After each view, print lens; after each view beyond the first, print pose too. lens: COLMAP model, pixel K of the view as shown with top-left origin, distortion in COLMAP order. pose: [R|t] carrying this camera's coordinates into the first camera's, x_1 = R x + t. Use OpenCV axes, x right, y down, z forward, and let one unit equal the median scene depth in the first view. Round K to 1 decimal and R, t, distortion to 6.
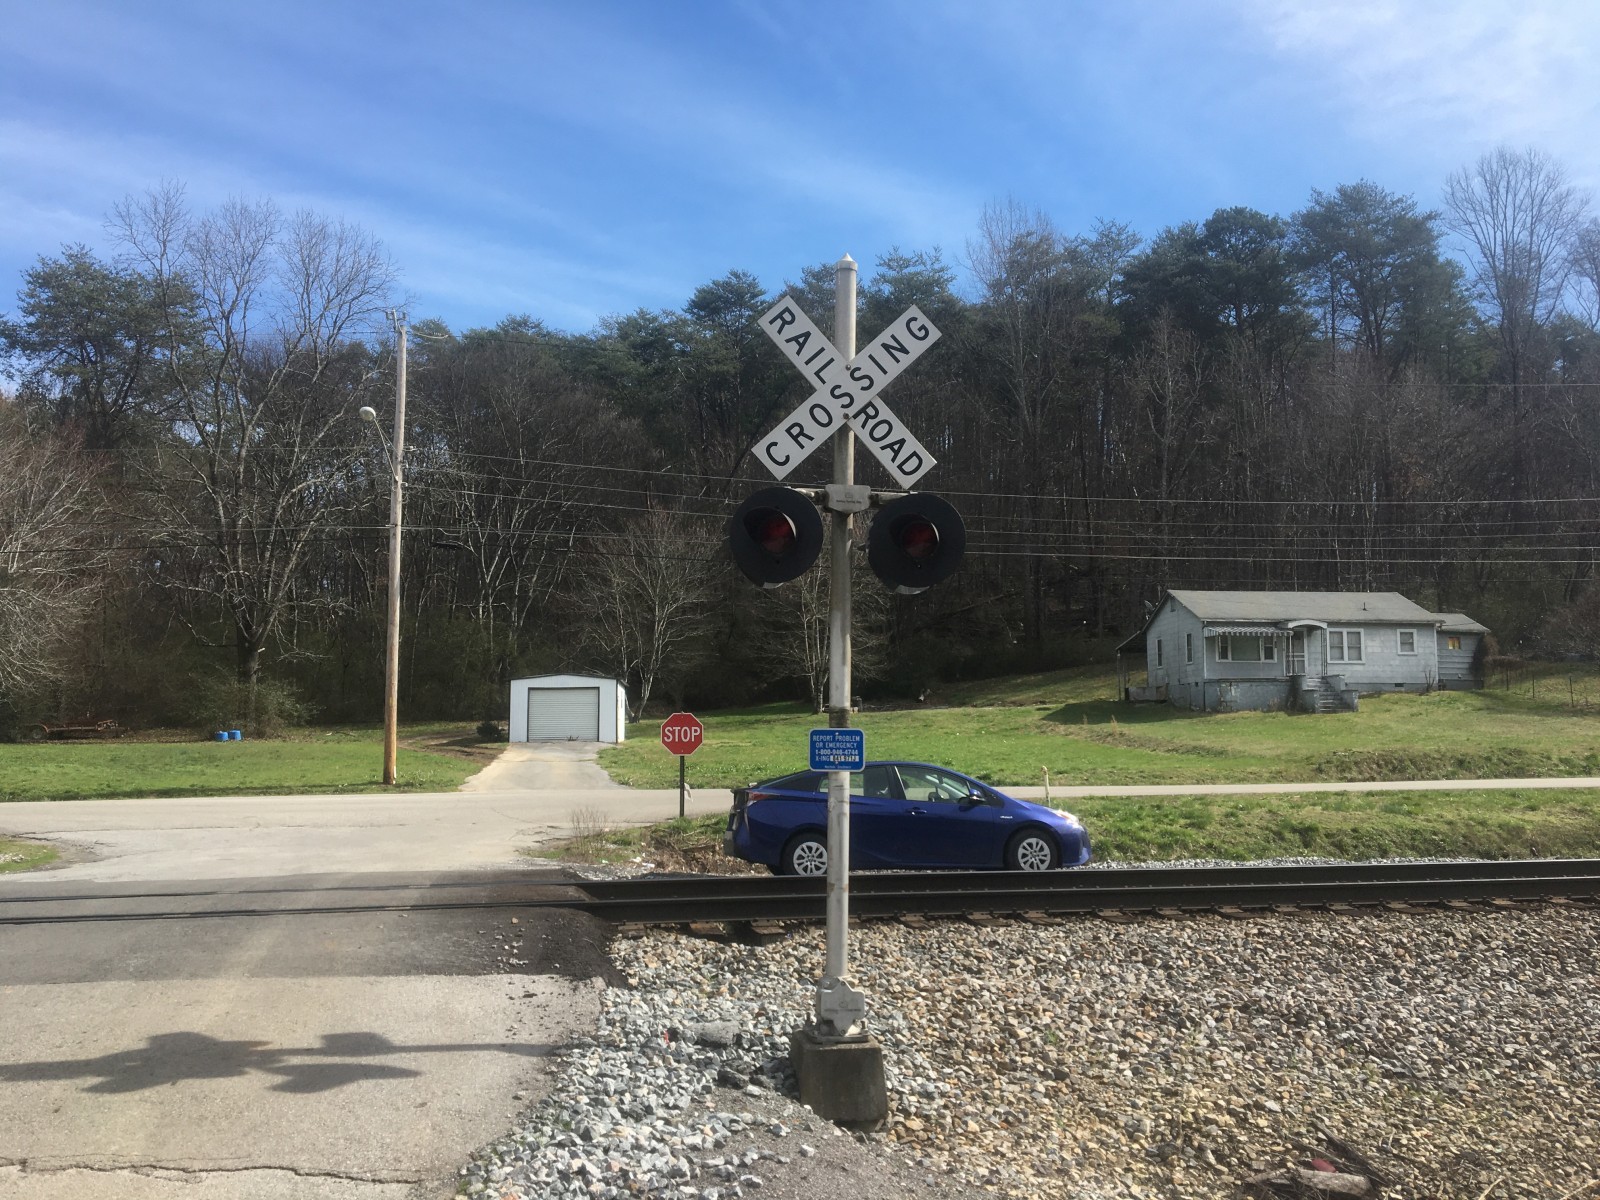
lens RADIAL K [[1348.7, 0, 789.7], [0, 1348.7, 599.2], [0, 0, 1]] dist [0.099469, -0.146174]
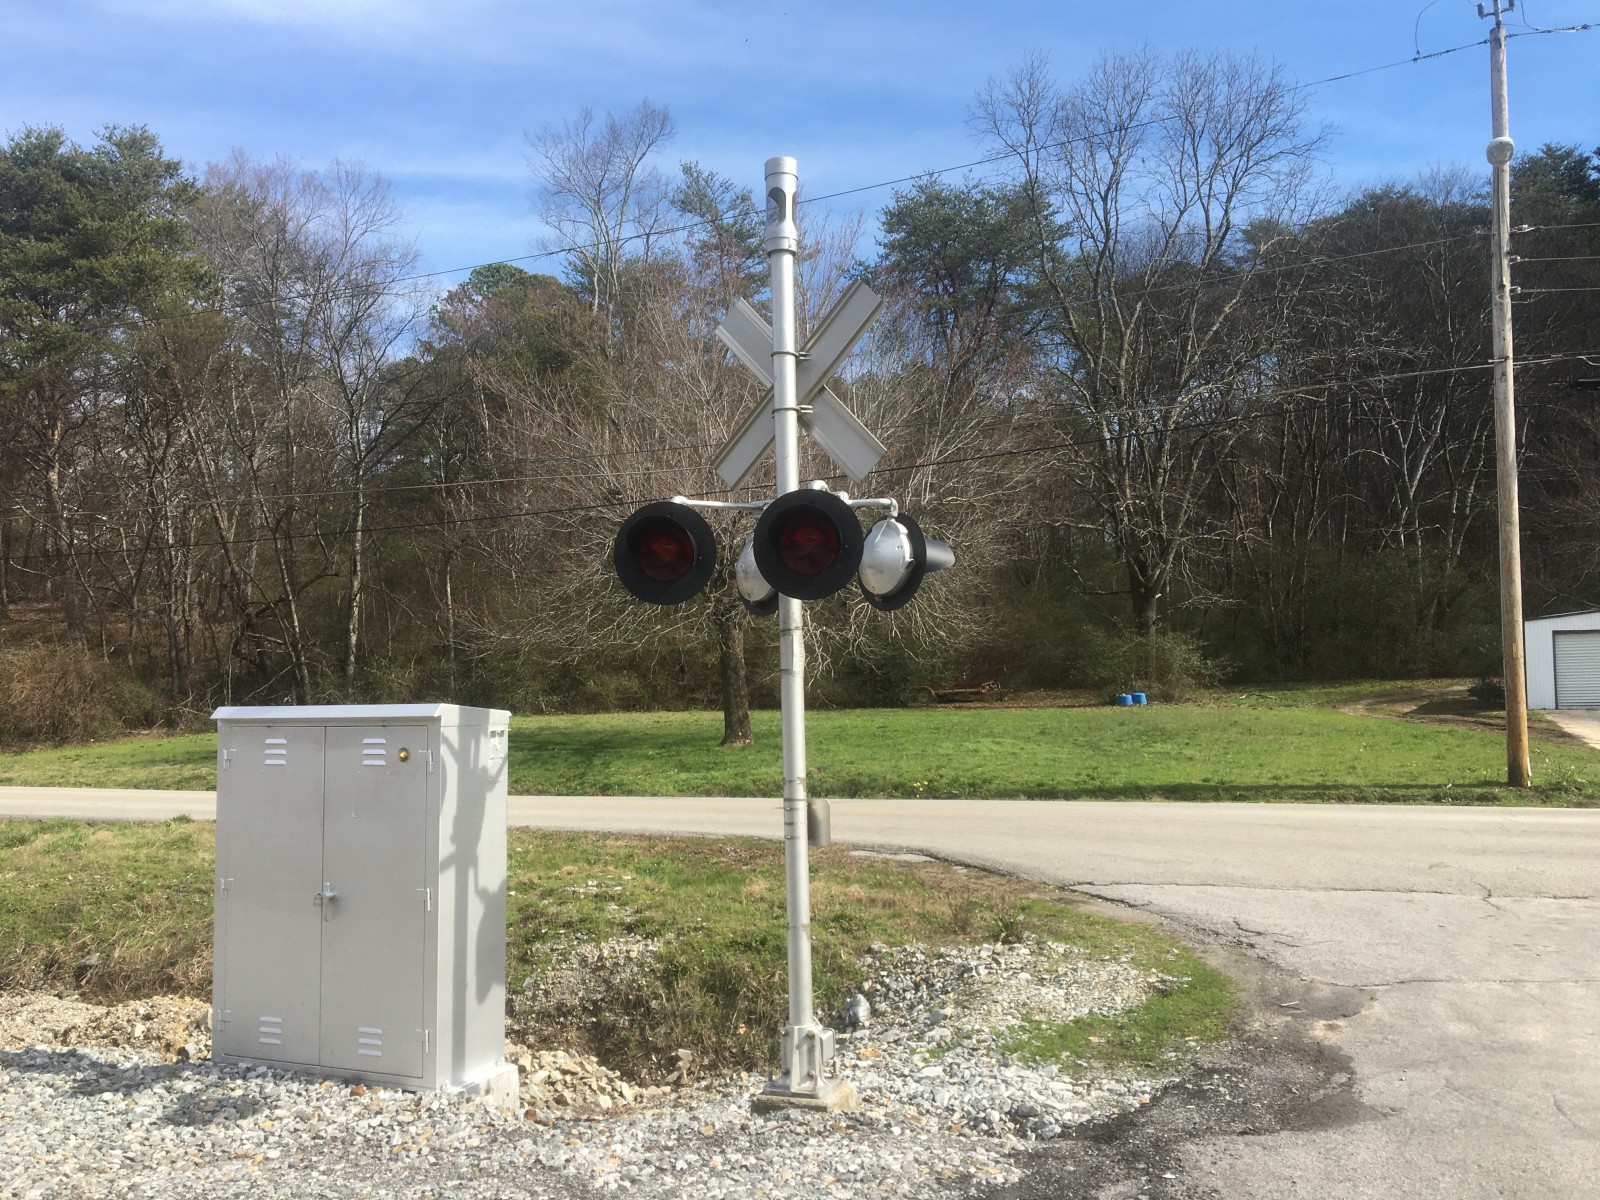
lens RADIAL K [[1348.7, 0, 800.1], [0, 1348.7, 592.9], [0, 0, 1]] dist [0.099469, -0.146174]
pose [[0.850010, -0.046714, -0.524691, -0.296499], [0.060736, 0.998108, 0.009530, 0.029840], [0.523254, -0.039968, 0.851239, 0.384938]]
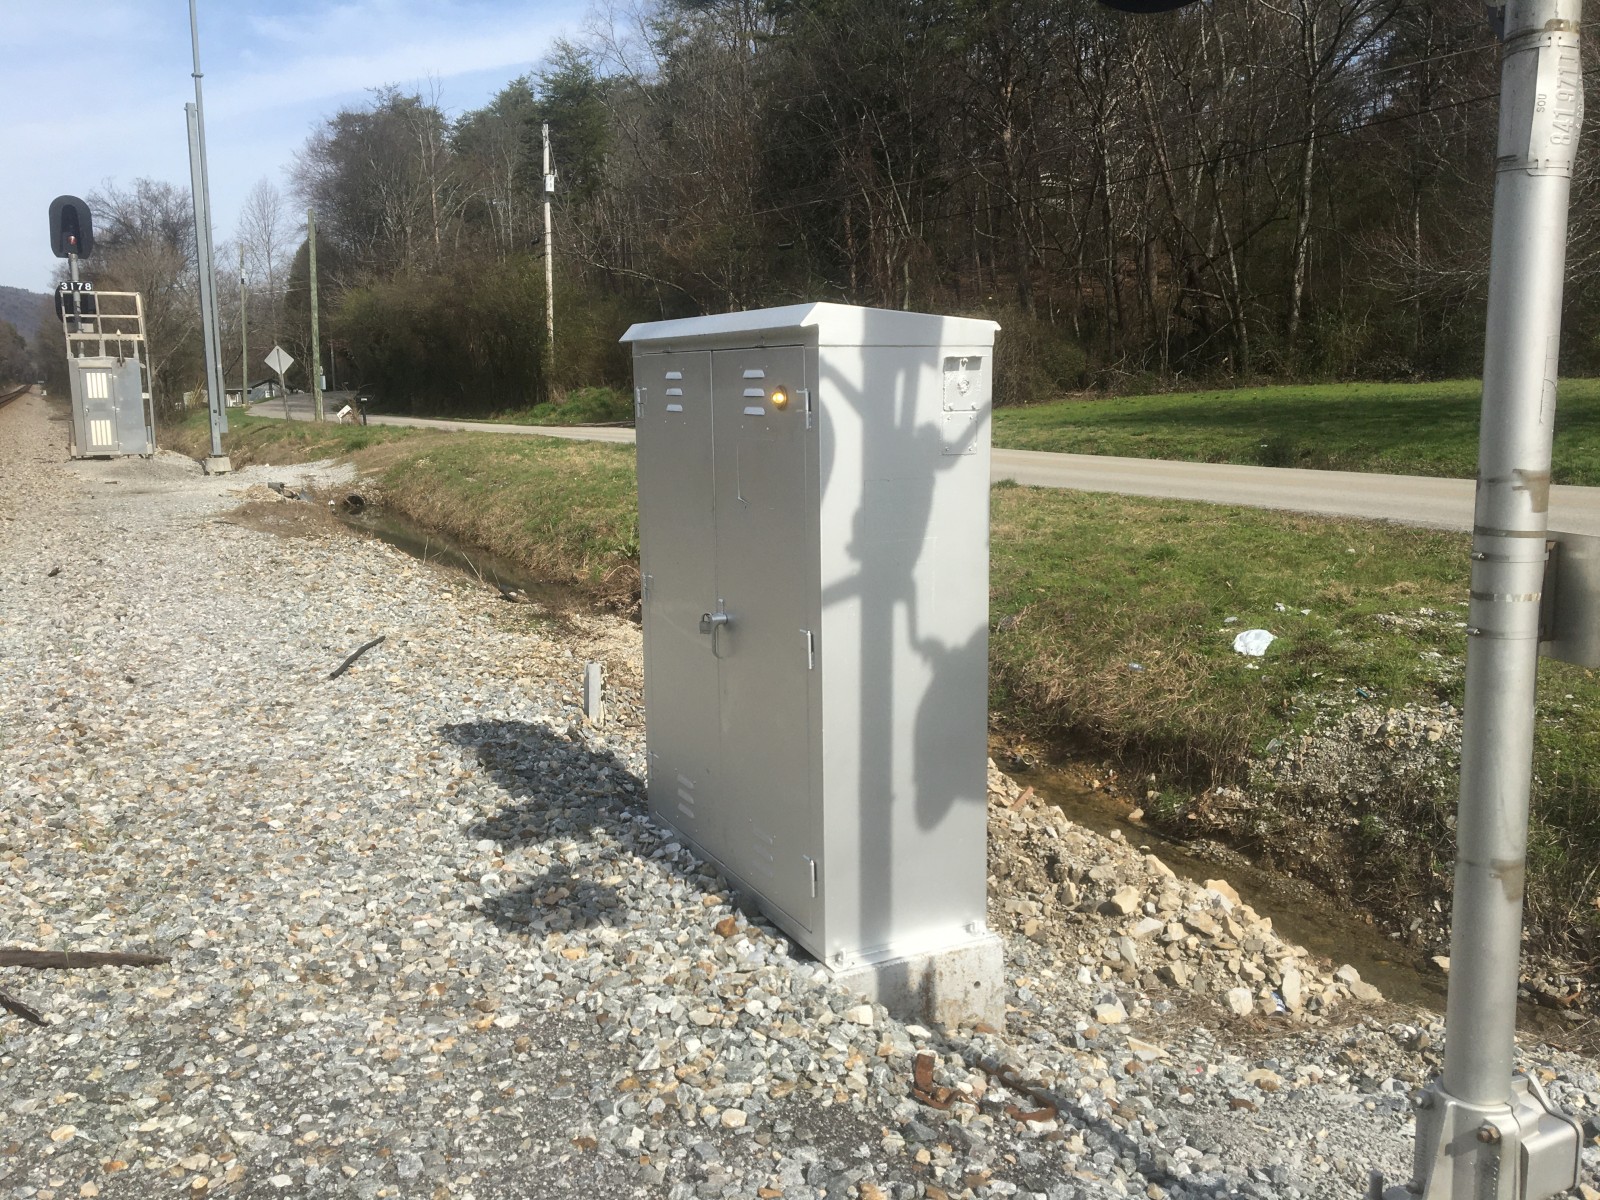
lens RADIAL K [[1348.7, 0, 787.1], [0, 1348.7, 609.7], [0, 0, 1]] dist [0.099469, -0.146174]
pose [[0.302094, 0.160139, -0.939731, -0.357285], [0.104071, 0.974357, 0.199495, 0.051878], [0.947580, -0.158065, 0.277682, 0.521839]]
